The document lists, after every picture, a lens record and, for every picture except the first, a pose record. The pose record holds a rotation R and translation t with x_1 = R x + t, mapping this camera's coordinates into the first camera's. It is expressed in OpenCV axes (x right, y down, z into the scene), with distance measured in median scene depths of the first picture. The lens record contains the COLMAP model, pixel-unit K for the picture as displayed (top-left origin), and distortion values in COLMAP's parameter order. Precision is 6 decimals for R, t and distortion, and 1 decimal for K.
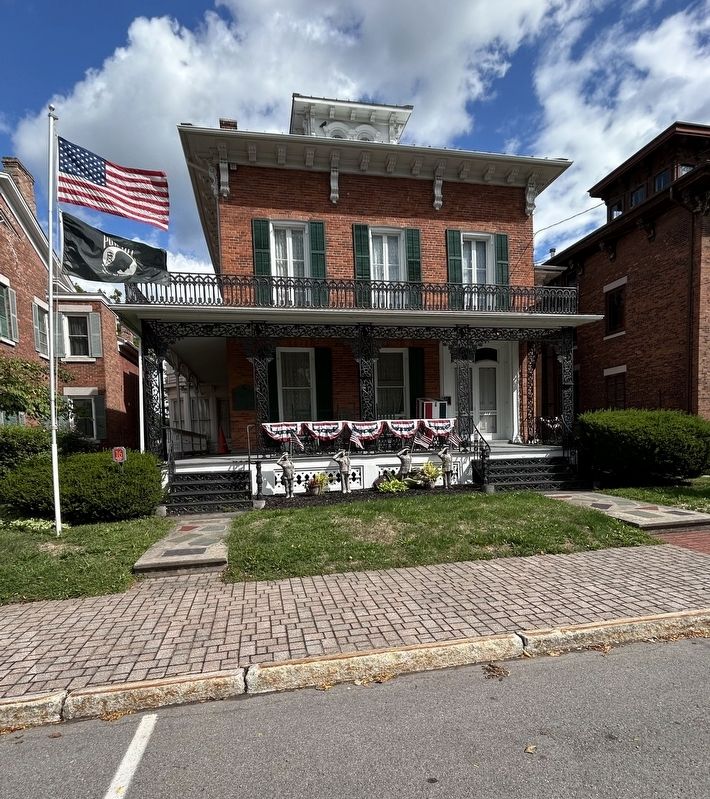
lens RADIAL K [[473.6, 0, 362.2], [0, 473.6, 472.9], [0, 0, 1]] dist [-0.018752, 0.006230]
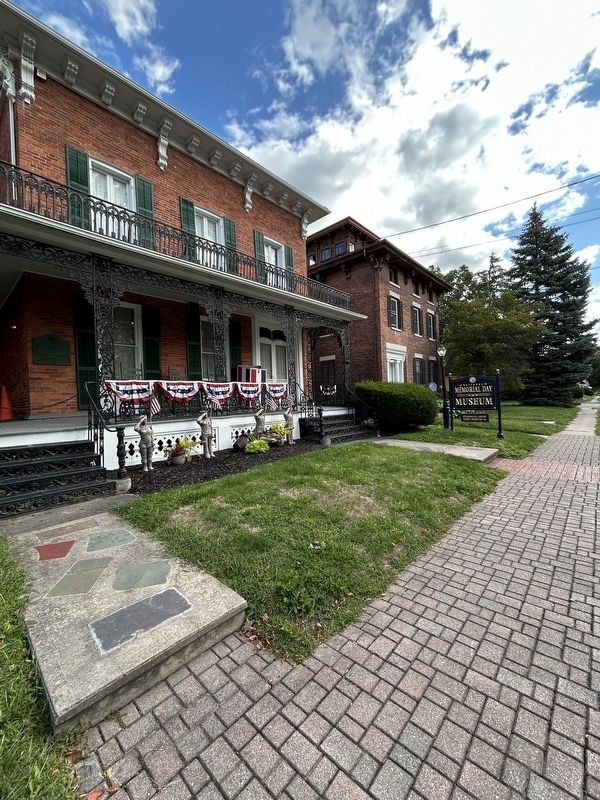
lens RADIAL K [[320.8, 0, 303.2], [0, 320.8, 400.0], [0, 0, 1]] dist [-0.000314, -0.000831]
pose [[0.806987, 0.003253, 0.590560, -0.261141], [0.045517, 0.996668, -0.067688, -0.018115], [-0.588812, 0.081504, 0.804150, 0.358577]]
